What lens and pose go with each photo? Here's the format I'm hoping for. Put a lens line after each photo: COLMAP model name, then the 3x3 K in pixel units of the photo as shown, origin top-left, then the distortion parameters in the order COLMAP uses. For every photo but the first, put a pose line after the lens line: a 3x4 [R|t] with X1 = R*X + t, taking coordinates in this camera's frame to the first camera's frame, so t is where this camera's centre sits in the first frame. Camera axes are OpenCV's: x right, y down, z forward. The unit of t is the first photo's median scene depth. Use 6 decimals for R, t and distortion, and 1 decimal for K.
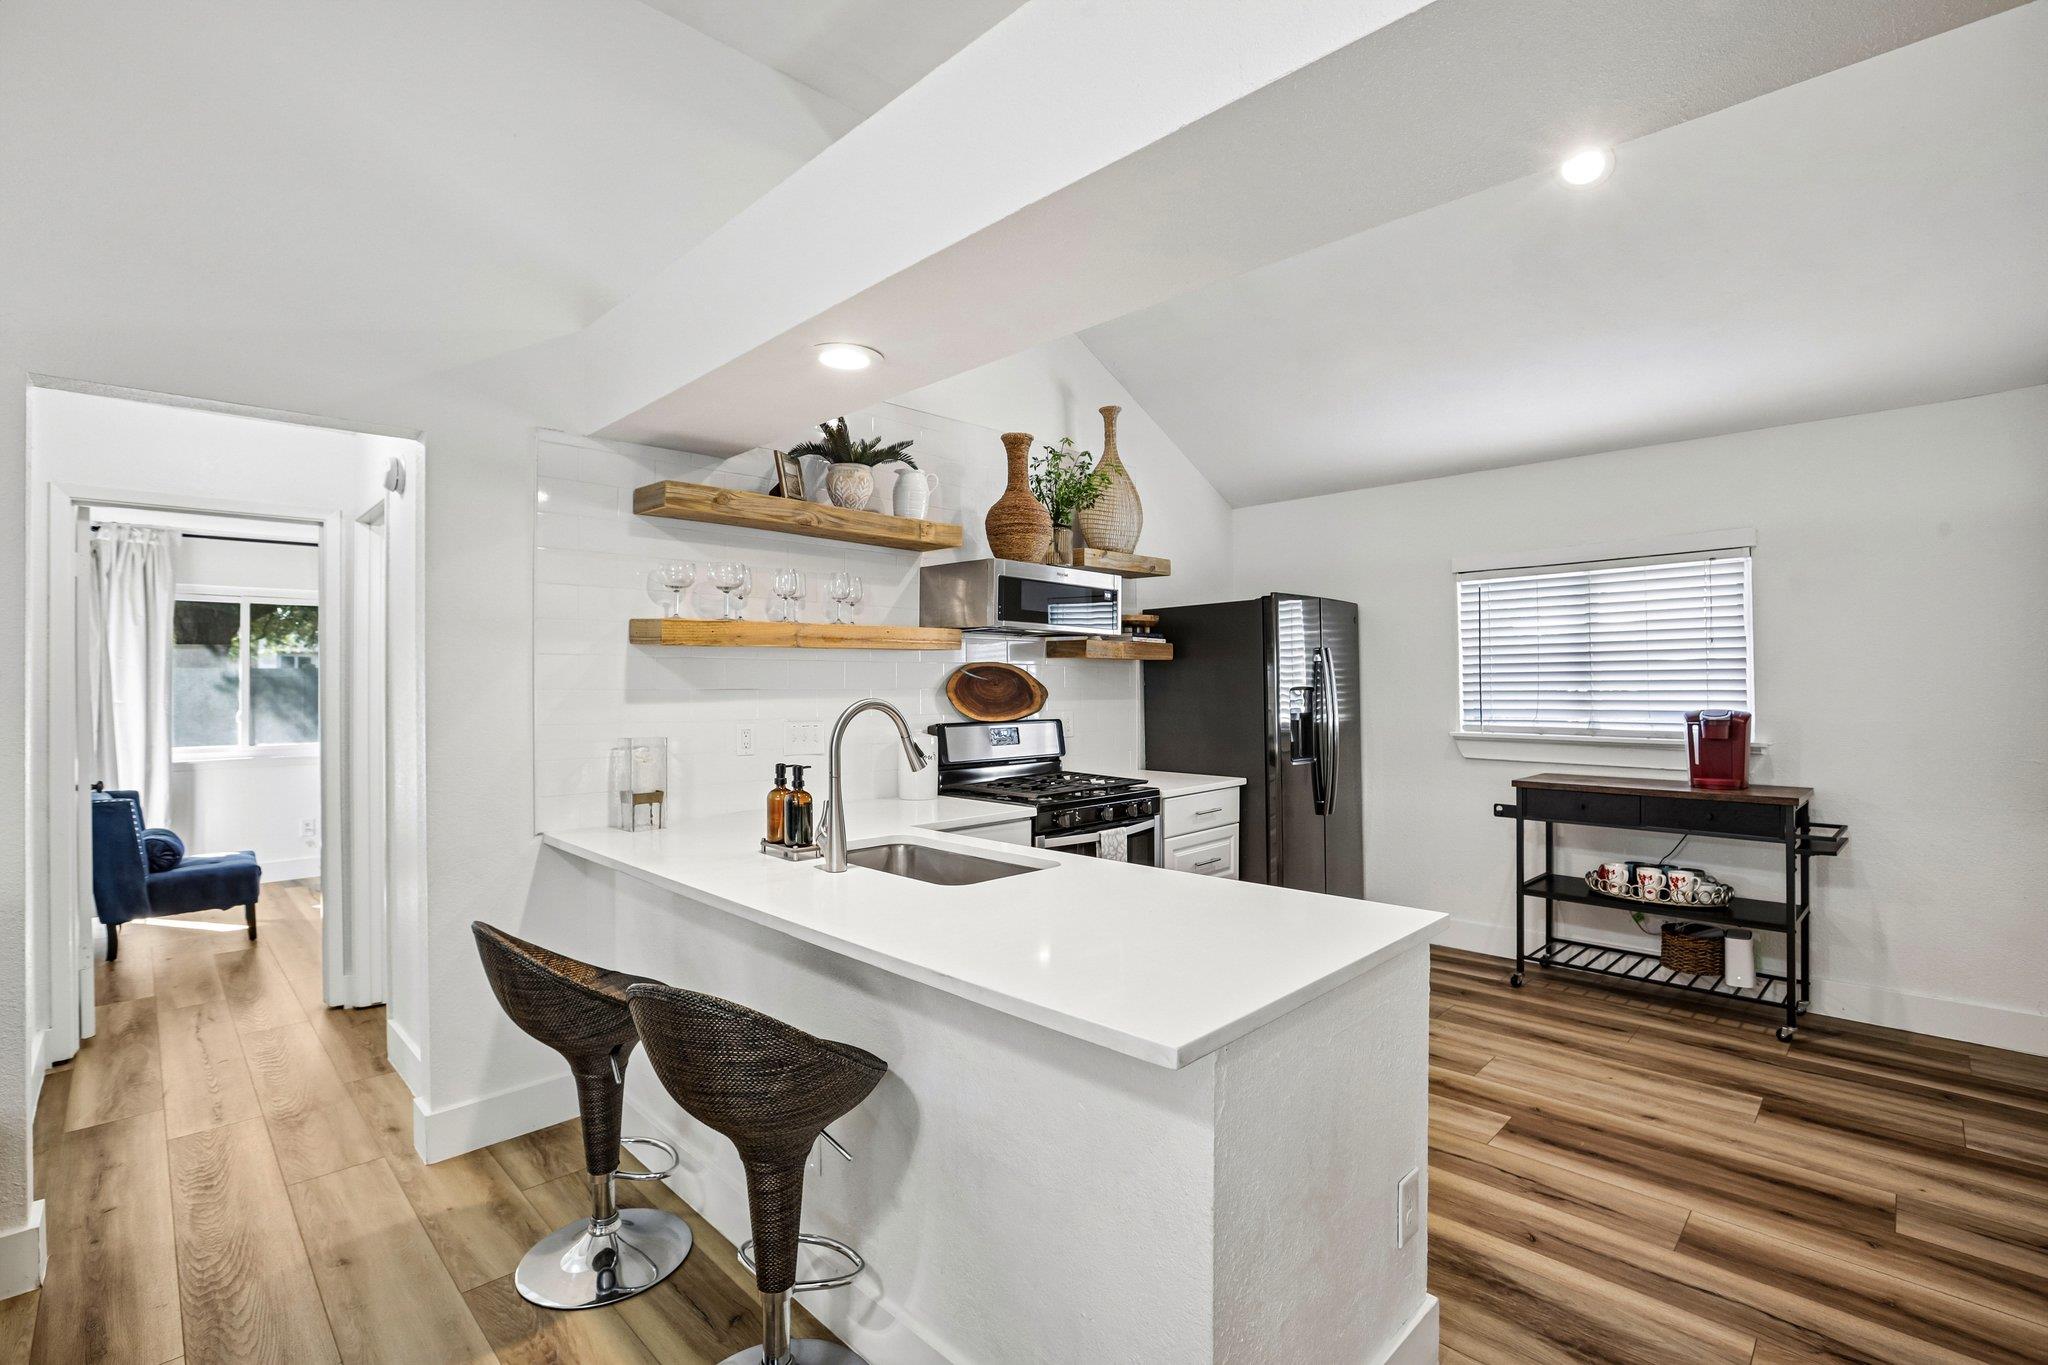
lens RADIAL K [[929.8, 0, 995.8], [0, 929.8, 679.2], [0, 0, 1]] dist [-0.046131, 0.014108]
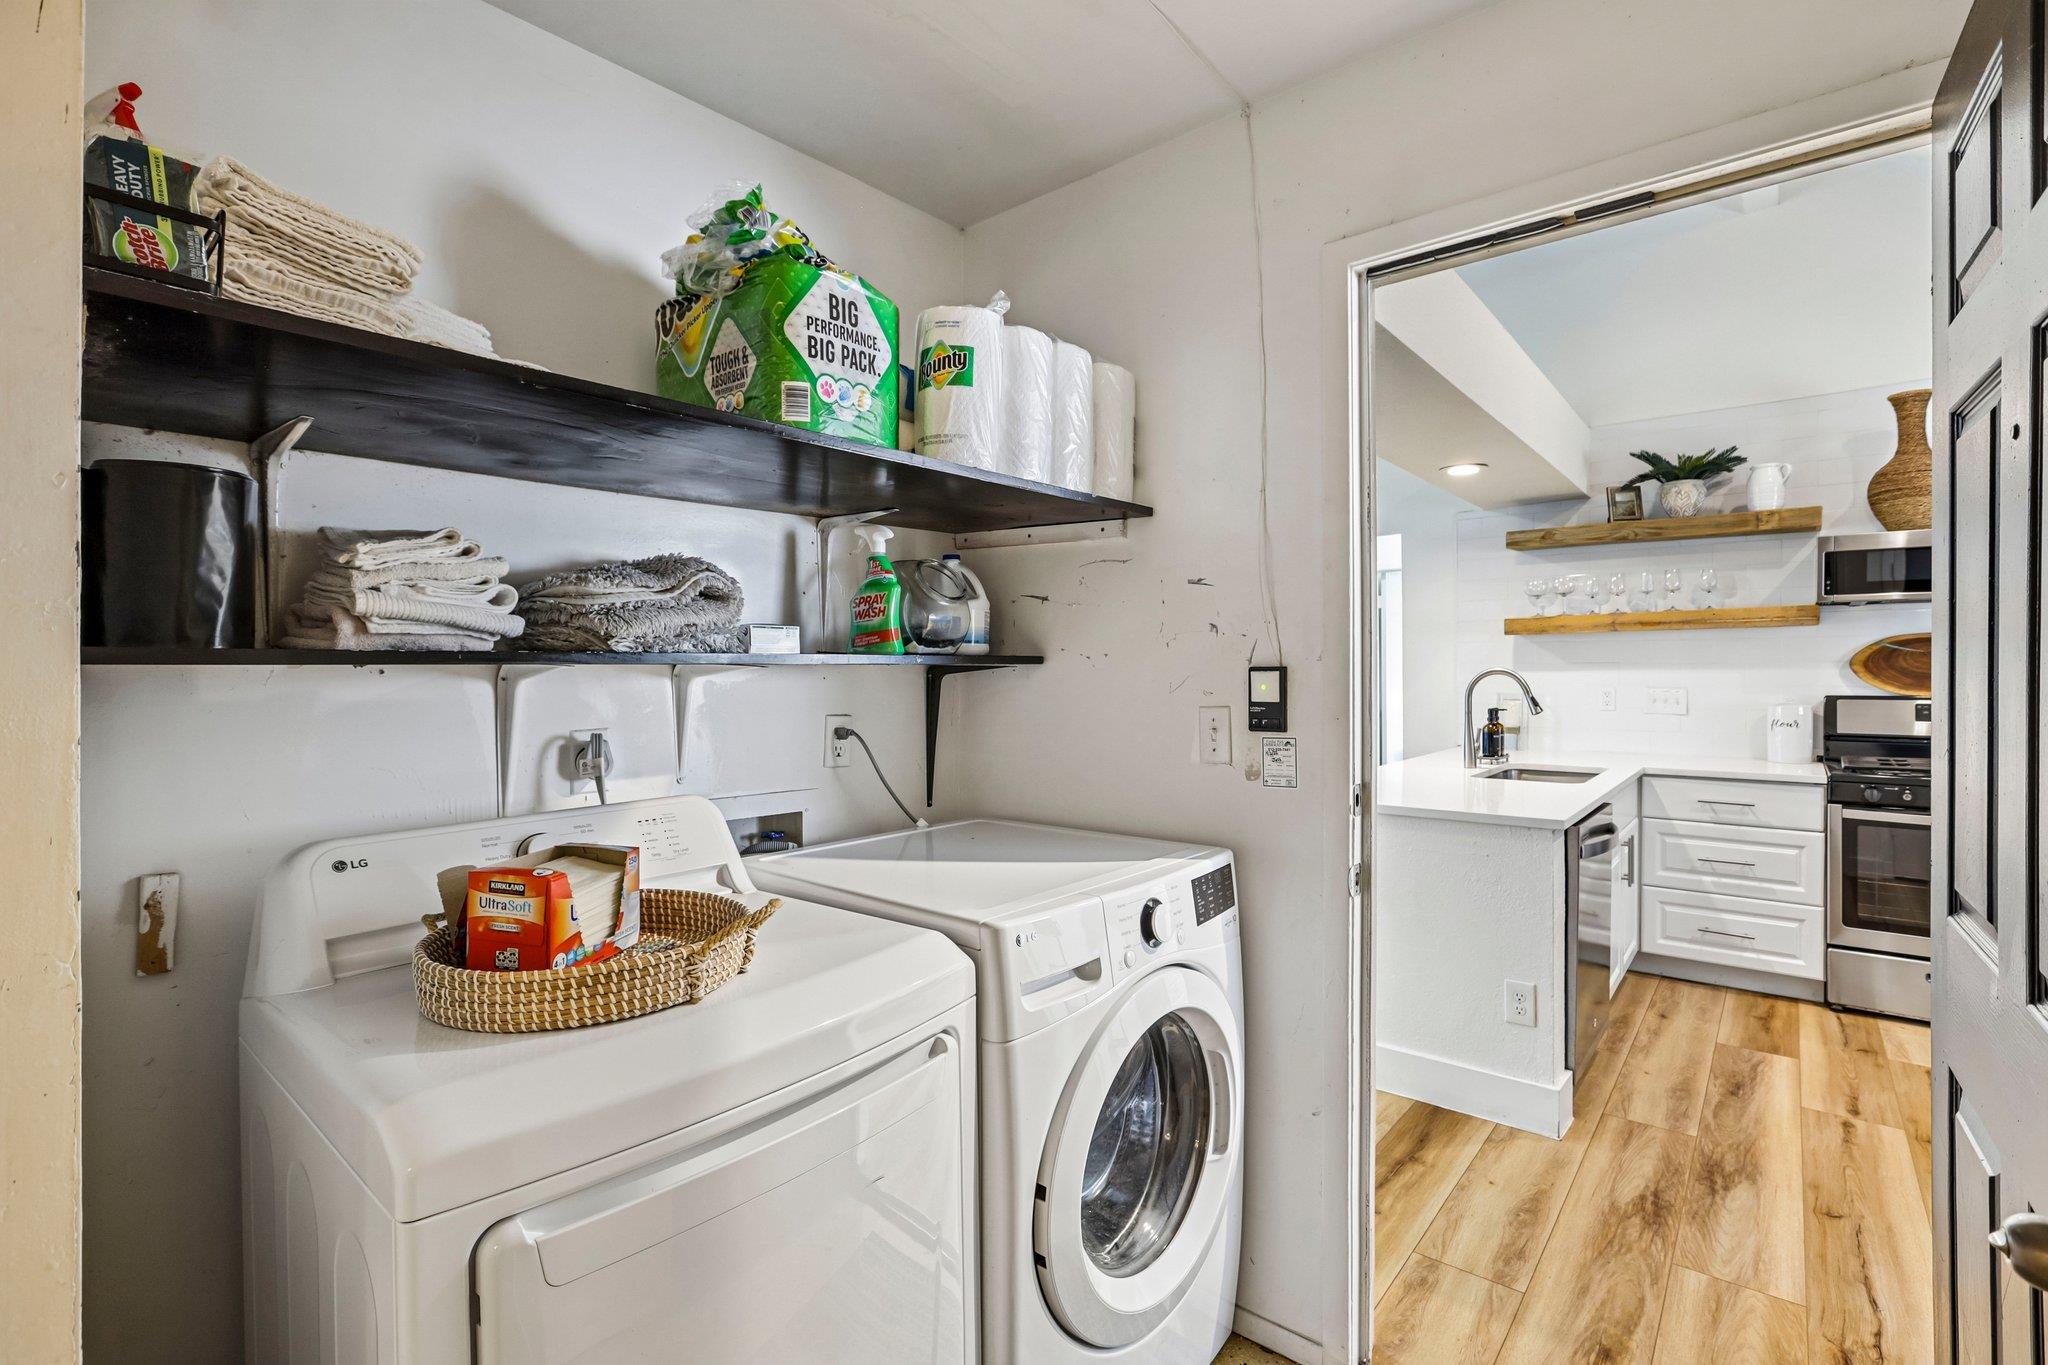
lens RADIAL K [[929.8, 0, 1046.9], [0, 929.8, 674.0], [0, 0, 1]] dist [-0.046131, 0.014108]
pose [[0.103939, 0.008618, -0.994546, 0.886018], [0.010510, 0.999897, 0.009763, 0.005149], [0.994528, -0.011468, 0.103838, 0.030691]]
